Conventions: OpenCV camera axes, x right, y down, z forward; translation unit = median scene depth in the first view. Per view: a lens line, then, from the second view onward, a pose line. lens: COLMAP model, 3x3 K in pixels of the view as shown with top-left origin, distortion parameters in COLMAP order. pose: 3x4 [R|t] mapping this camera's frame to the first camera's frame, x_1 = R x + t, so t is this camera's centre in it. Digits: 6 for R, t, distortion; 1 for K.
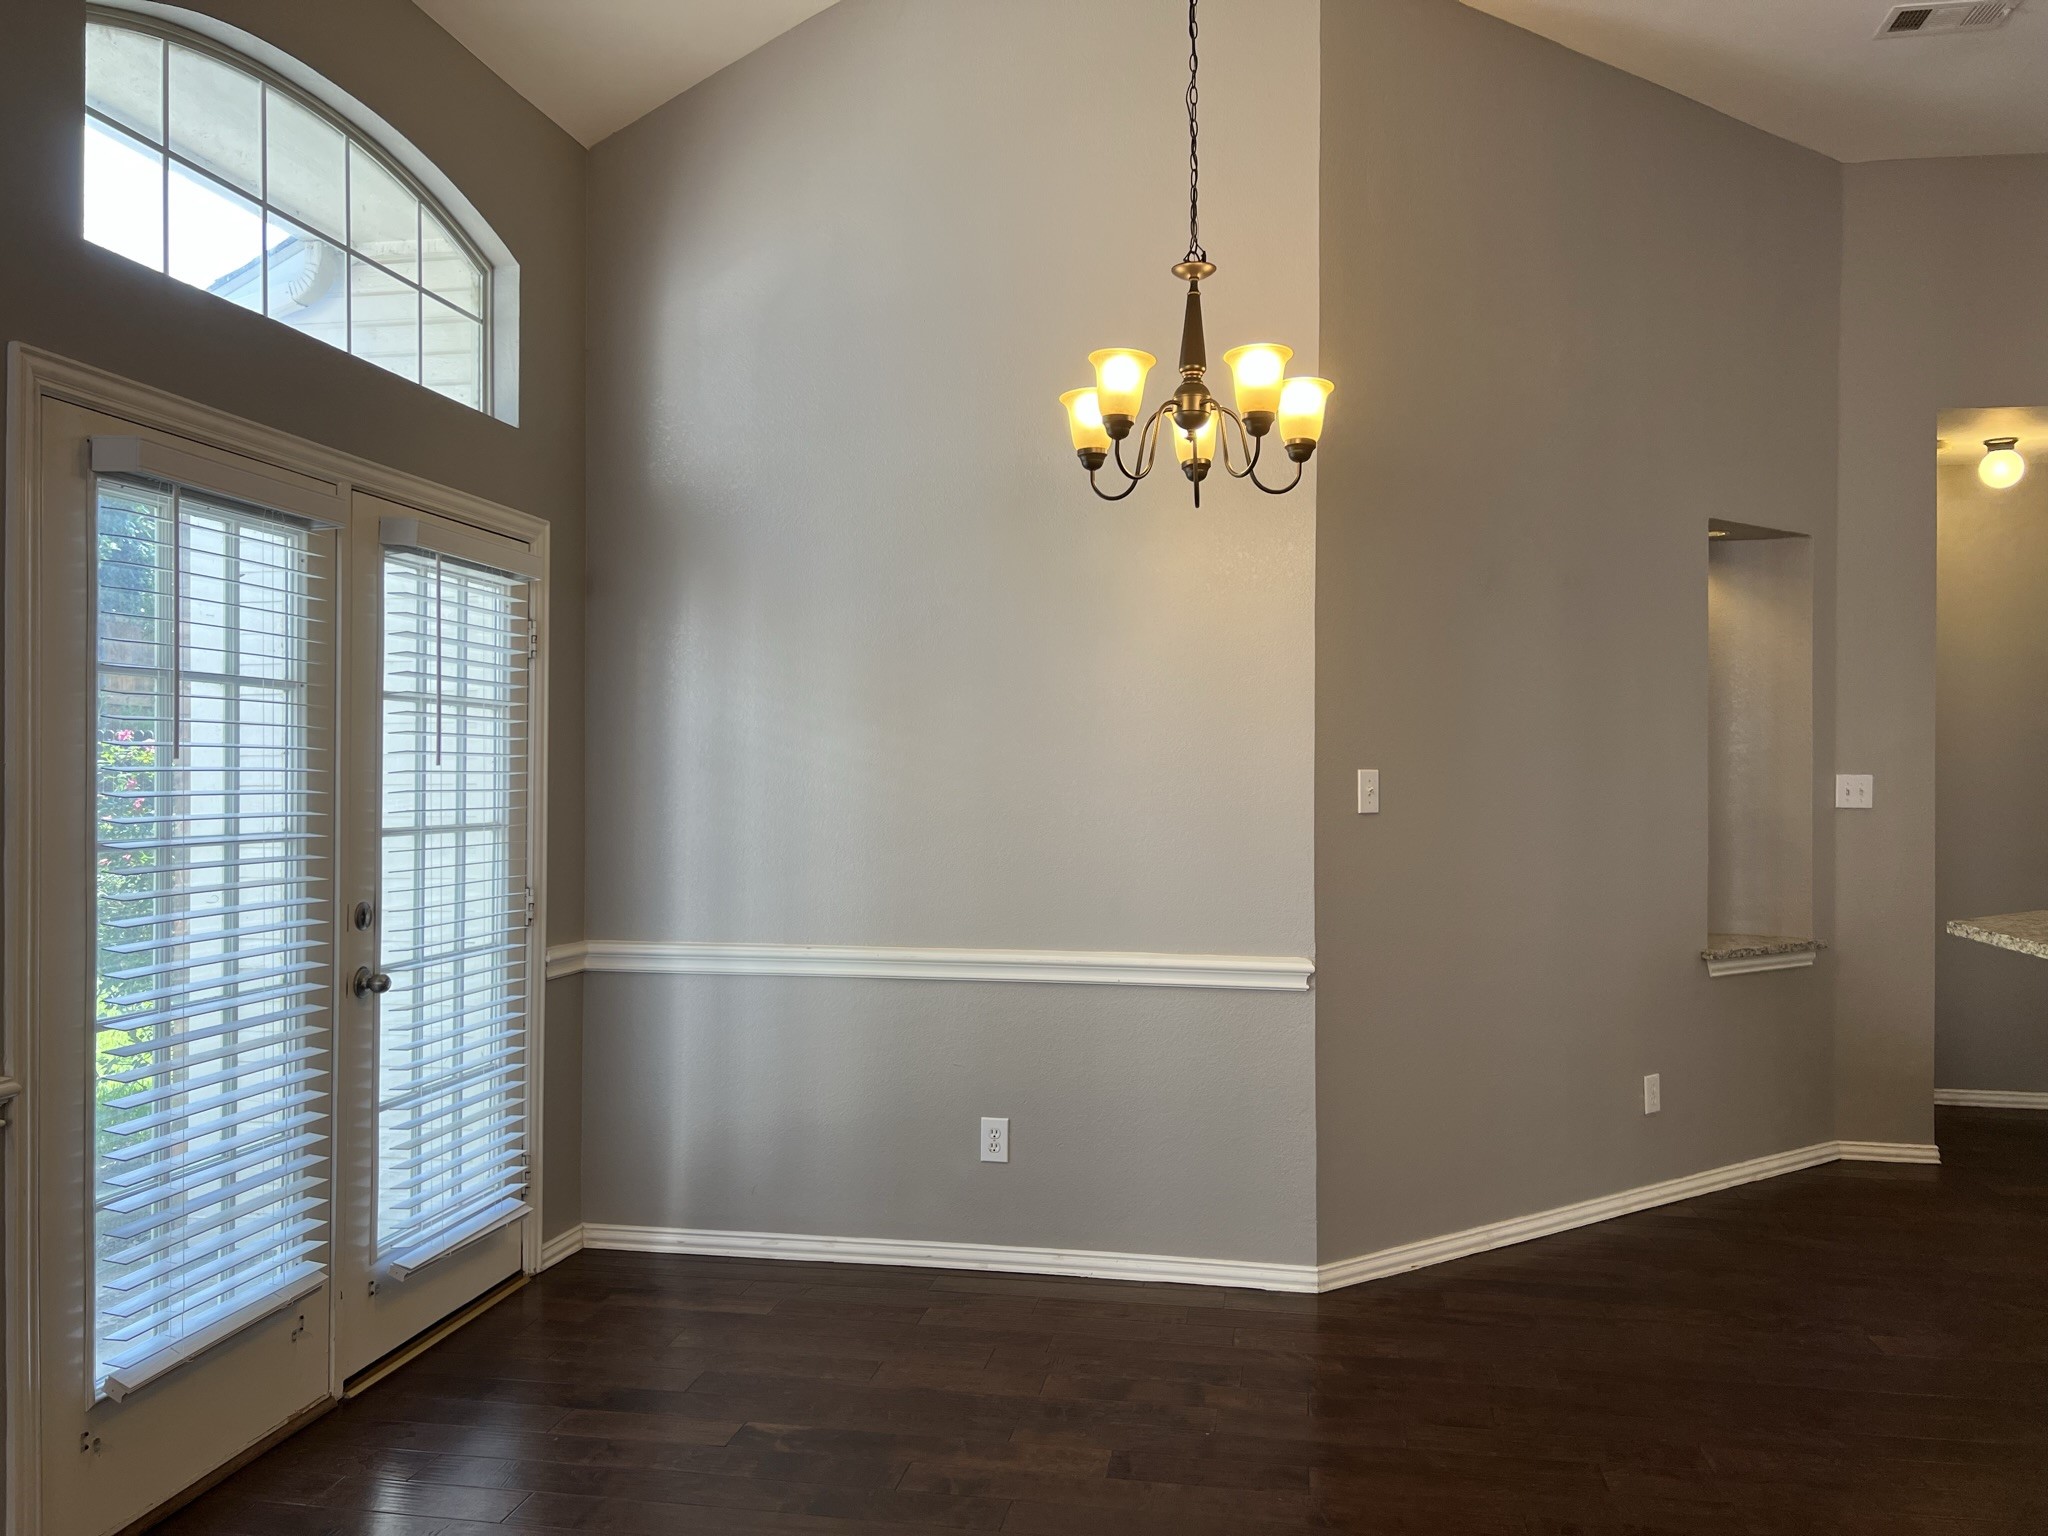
lens RADIAL K [[1531.8, 0, 1027.4], [0, 1531.8, 778.7], [0, 0, 1]] dist [0.077746, -0.106826]
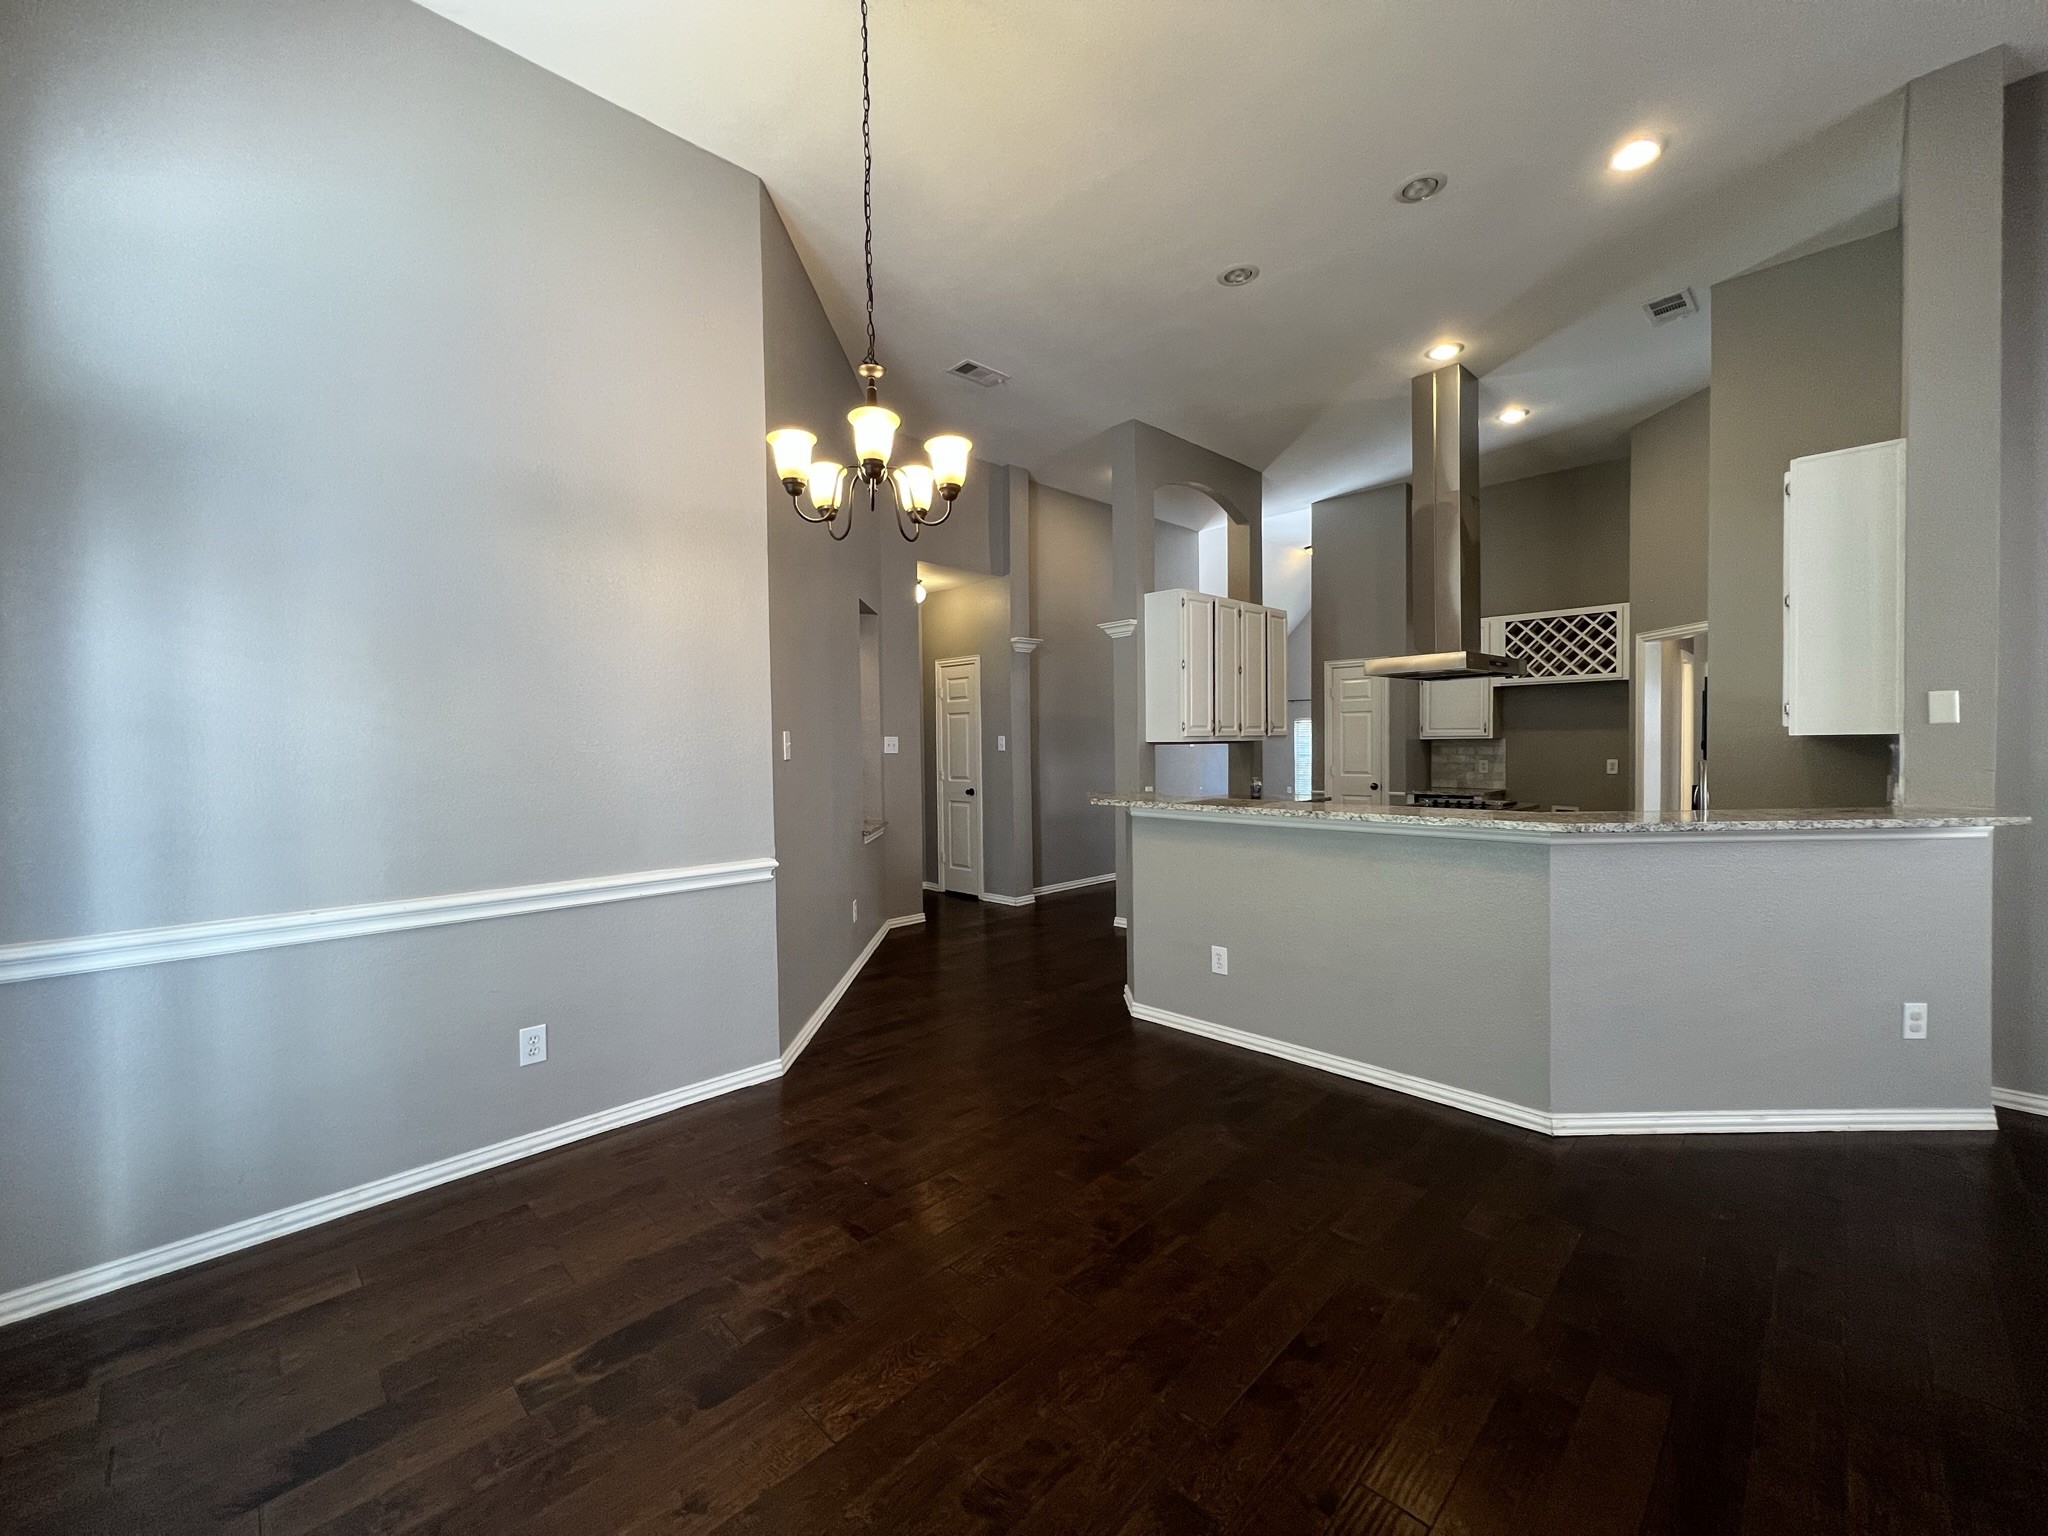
lens RADIAL K [[822.5, 0, 1020.8], [0, 822.5, 761.9], [0, 0, 1]] dist [-0.003200, 0.000663]
pose [[0.570510, -0.030413, 0.820727, -0.336921], [0.016176, 0.999536, 0.025794, 0.006969], [-0.821131, -0.001440, 0.570738, 0.349417]]
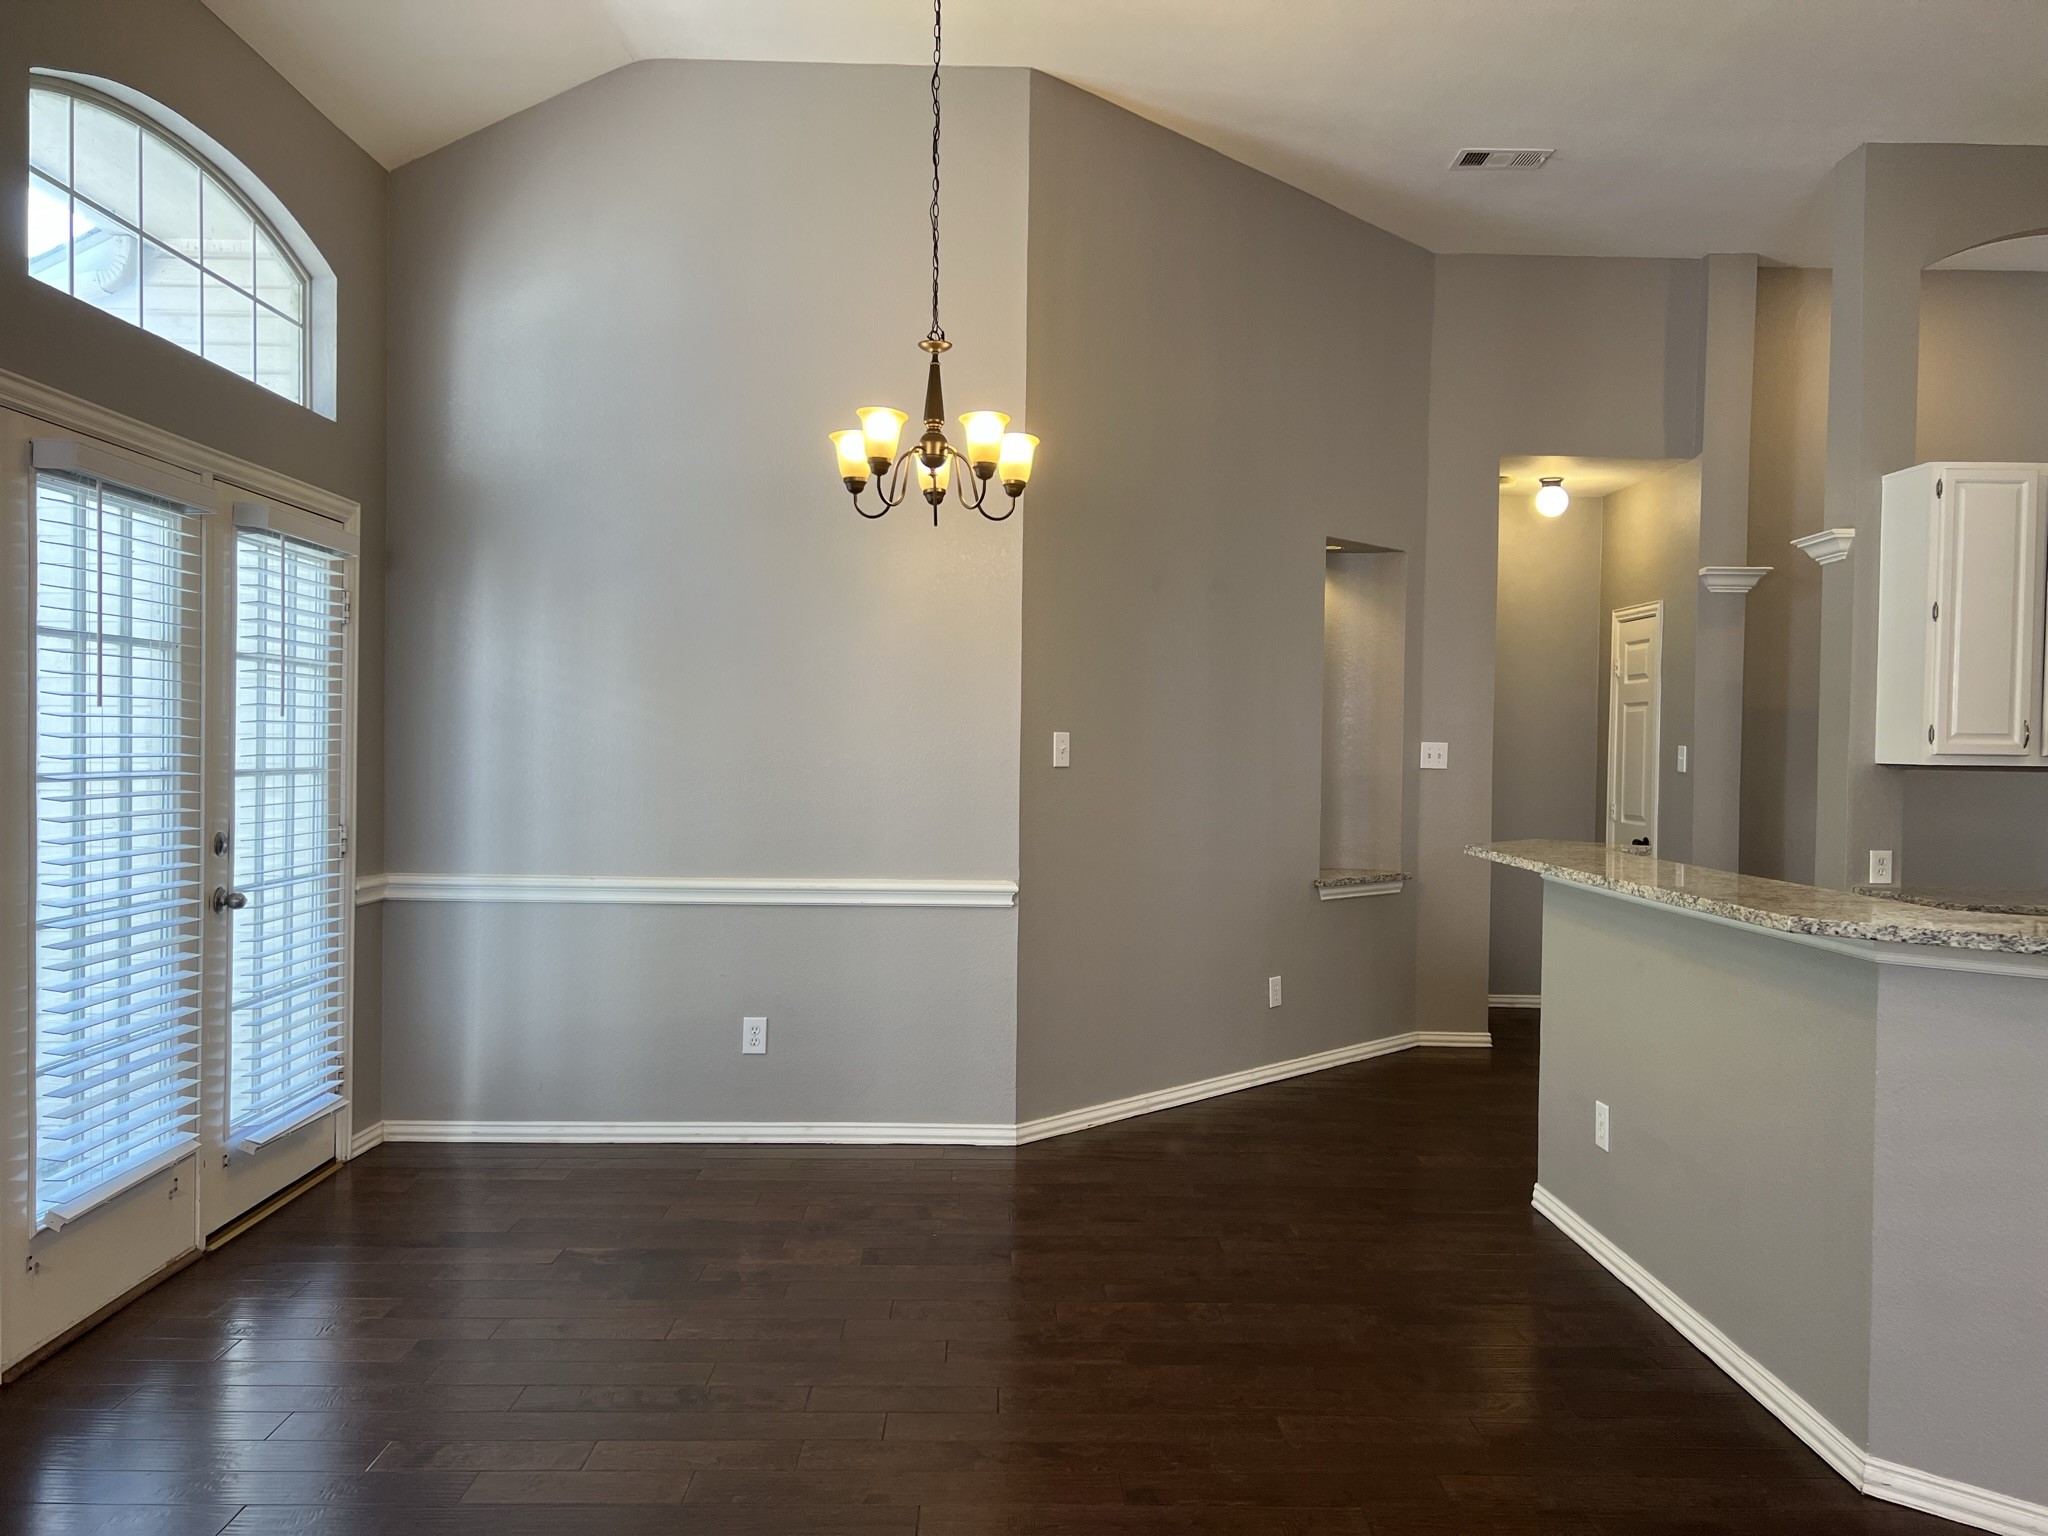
lens RADIAL K [[1537.9, 0, 1024.0], [0, 1537.9, 768.0], [0, 0, 1]] dist [0.082834, -0.107780]
pose [[0.981050, 0.008978, 0.193546, -0.053019], [-0.011819, 0.999839, 0.013527, 0.007127], [-0.193394, -0.015559, 0.980998, -0.234668]]
